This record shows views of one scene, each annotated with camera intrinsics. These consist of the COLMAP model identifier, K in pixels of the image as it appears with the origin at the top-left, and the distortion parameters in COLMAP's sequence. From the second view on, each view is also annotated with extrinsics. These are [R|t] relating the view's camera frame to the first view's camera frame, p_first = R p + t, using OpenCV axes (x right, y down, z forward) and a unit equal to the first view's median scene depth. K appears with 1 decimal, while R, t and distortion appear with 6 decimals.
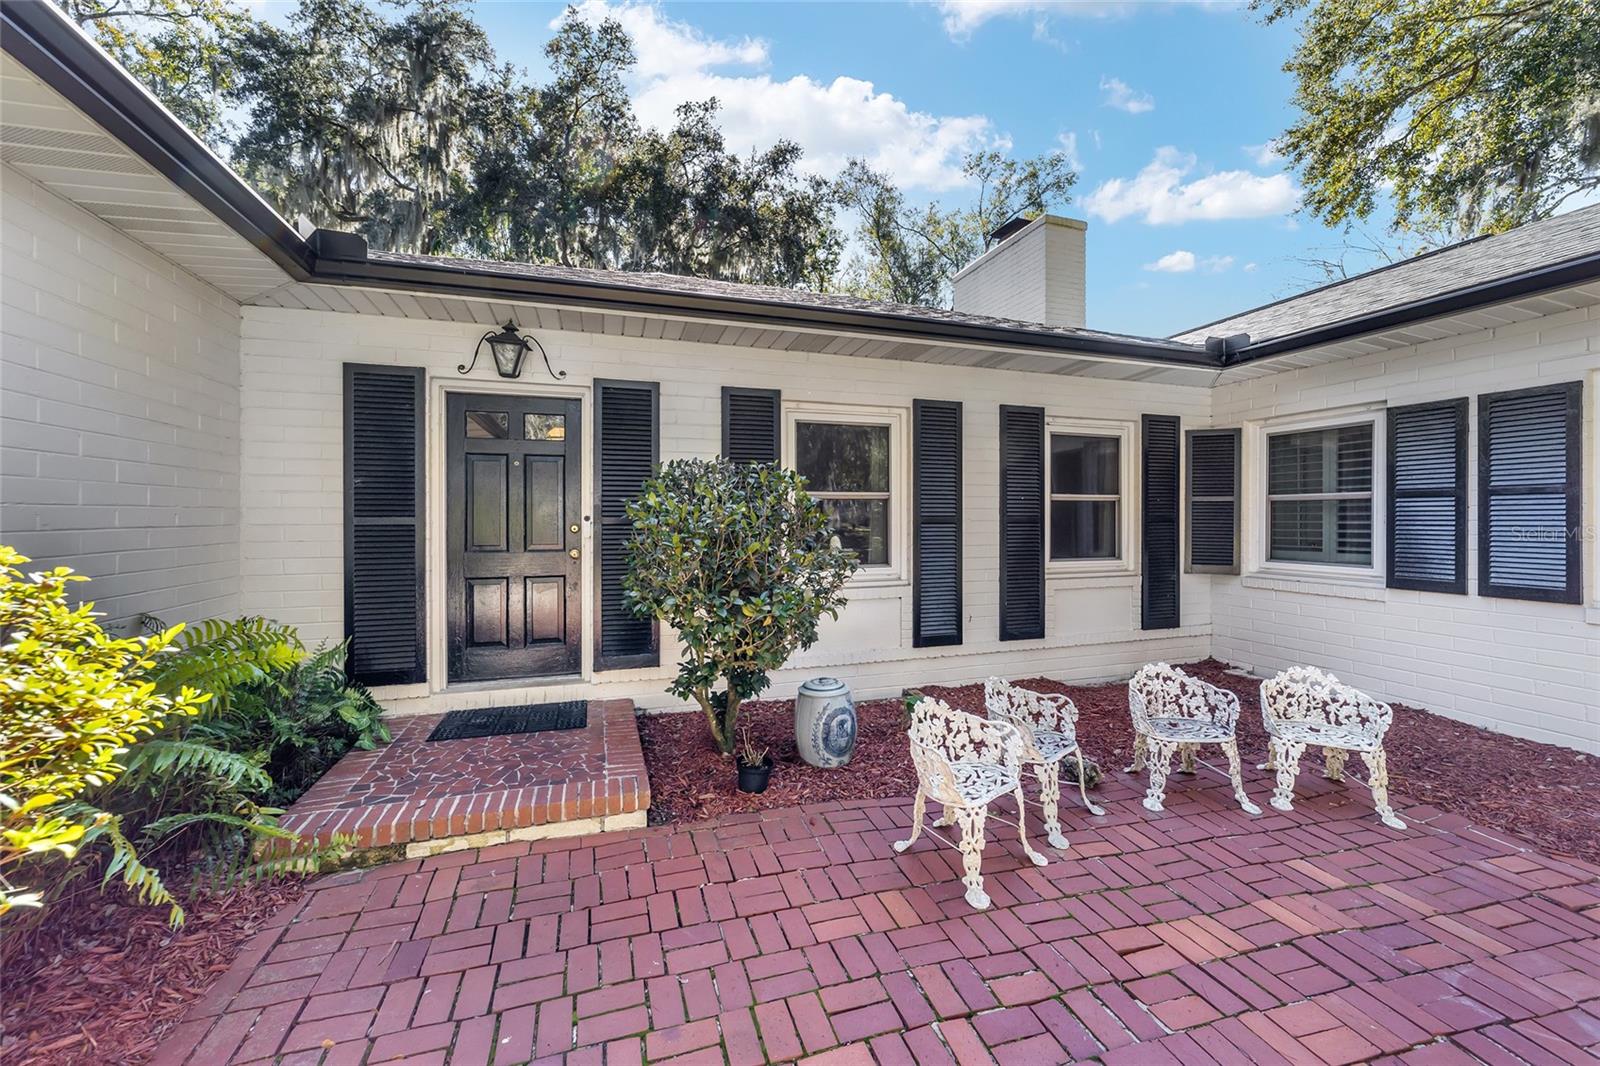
lens RADIAL K [[632.5, 0, 800.0], [0, 632.5, 533.0], [0, 0, 1]] dist [-0.002801, -0.000056]
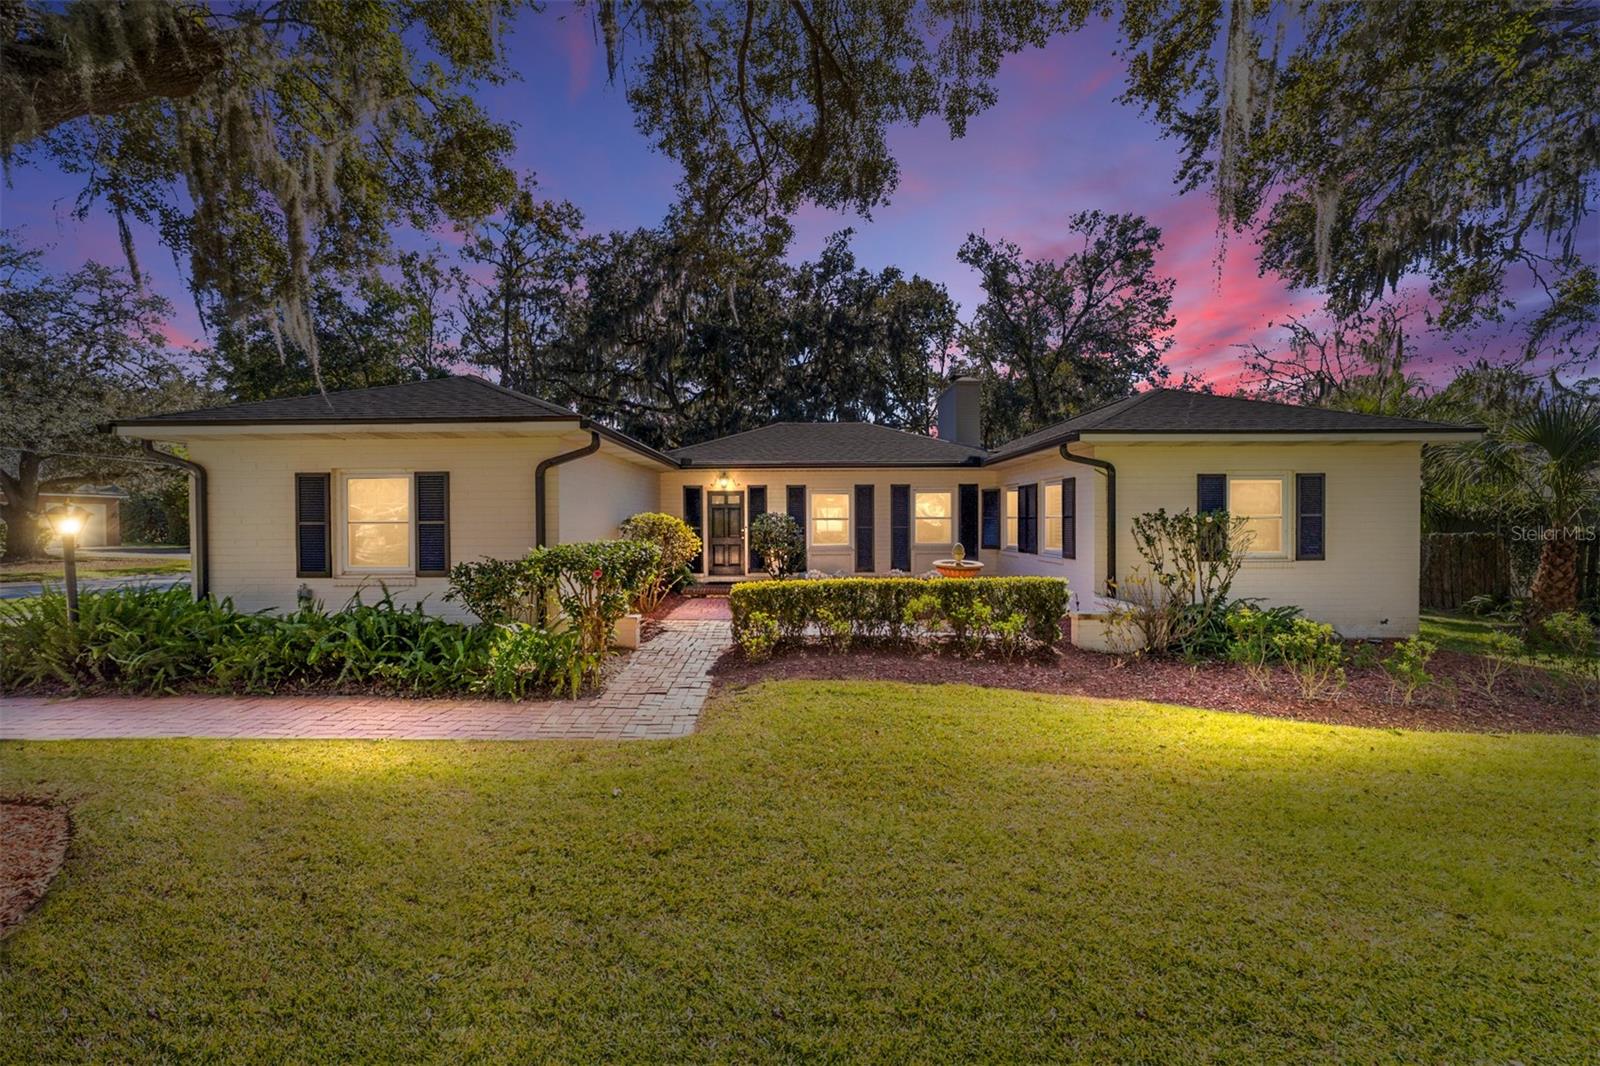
lens RADIAL K [[642.8, 0, 800.0], [0, 642.8, 533.0], [0, 0, 1]] dist [-0.000854, 0.000082]
pose [[0.956637, 0.001013, -0.291280, 0.186986], [-0.001750, 0.999996, -0.002270, 0.002192], [0.291277, 0.002682, 0.956635, -0.436488]]
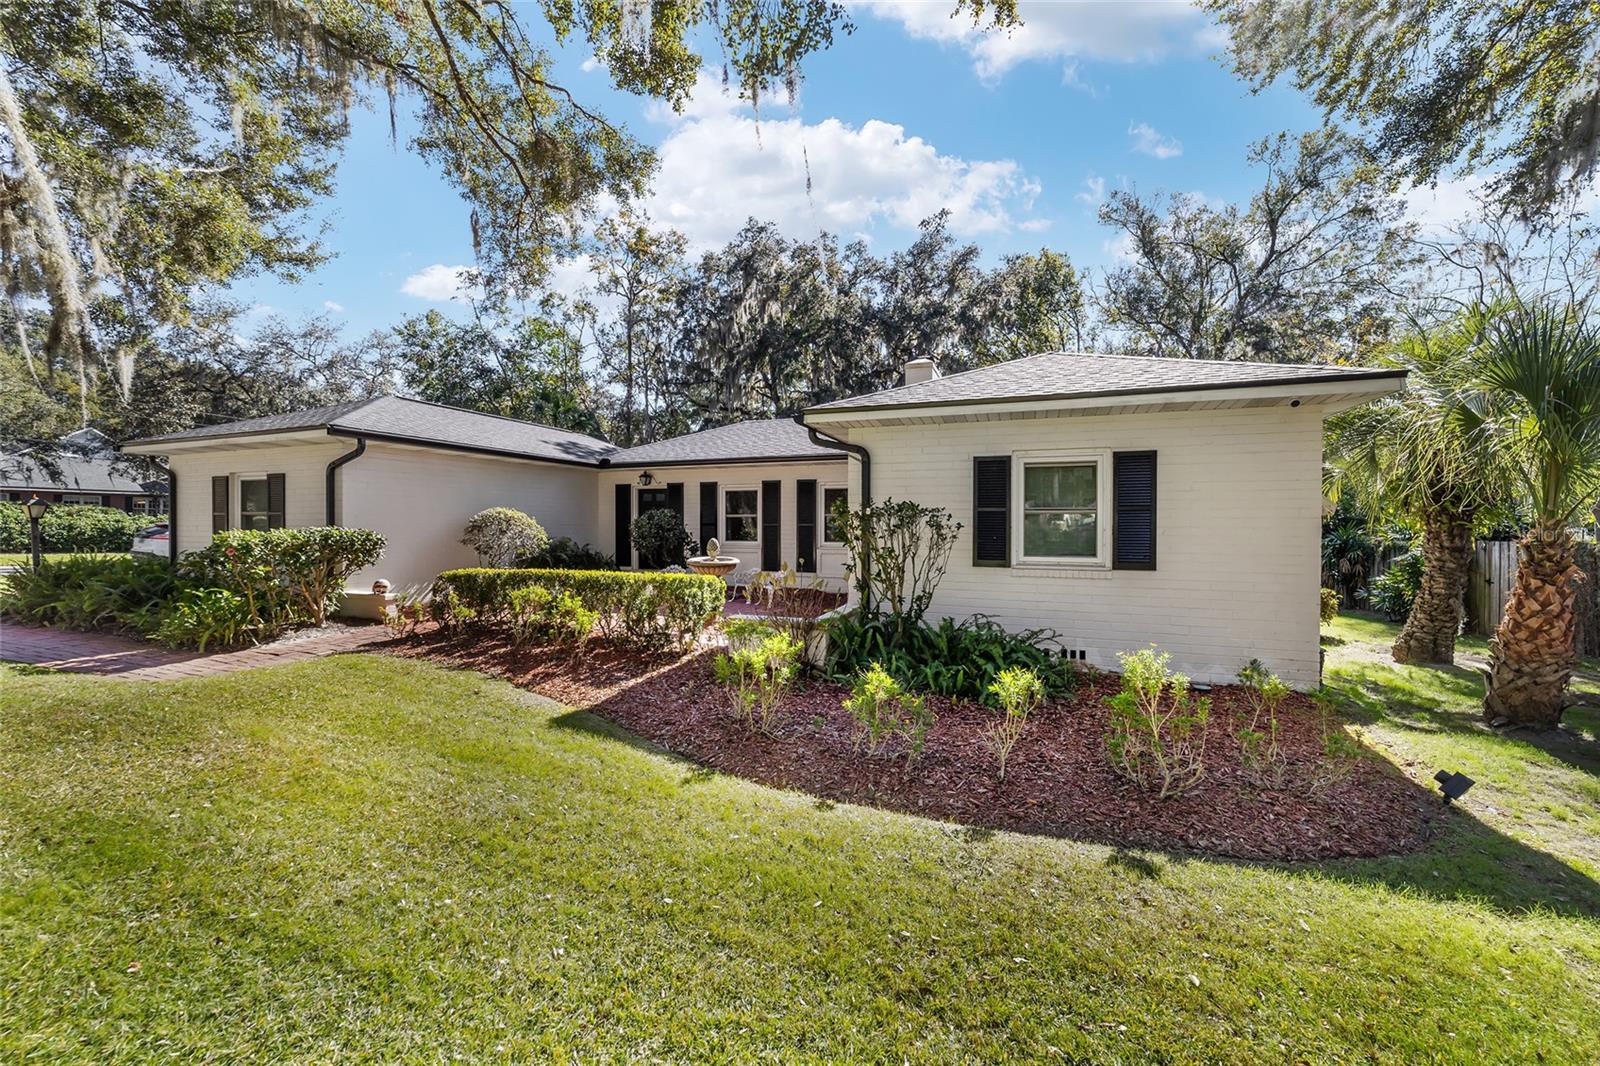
lens RADIAL K [[632.5, 0, 800.0], [0, 632.5, 533.0], [0, 0, 1]] dist [-0.002801, -0.000056]
pose [[0.781608, 0.012057, -0.623653, 0.494858], [-0.015593, 0.999878, -0.000212, 0.003899], [0.623575, 0.009890, 0.781701, -0.243215]]
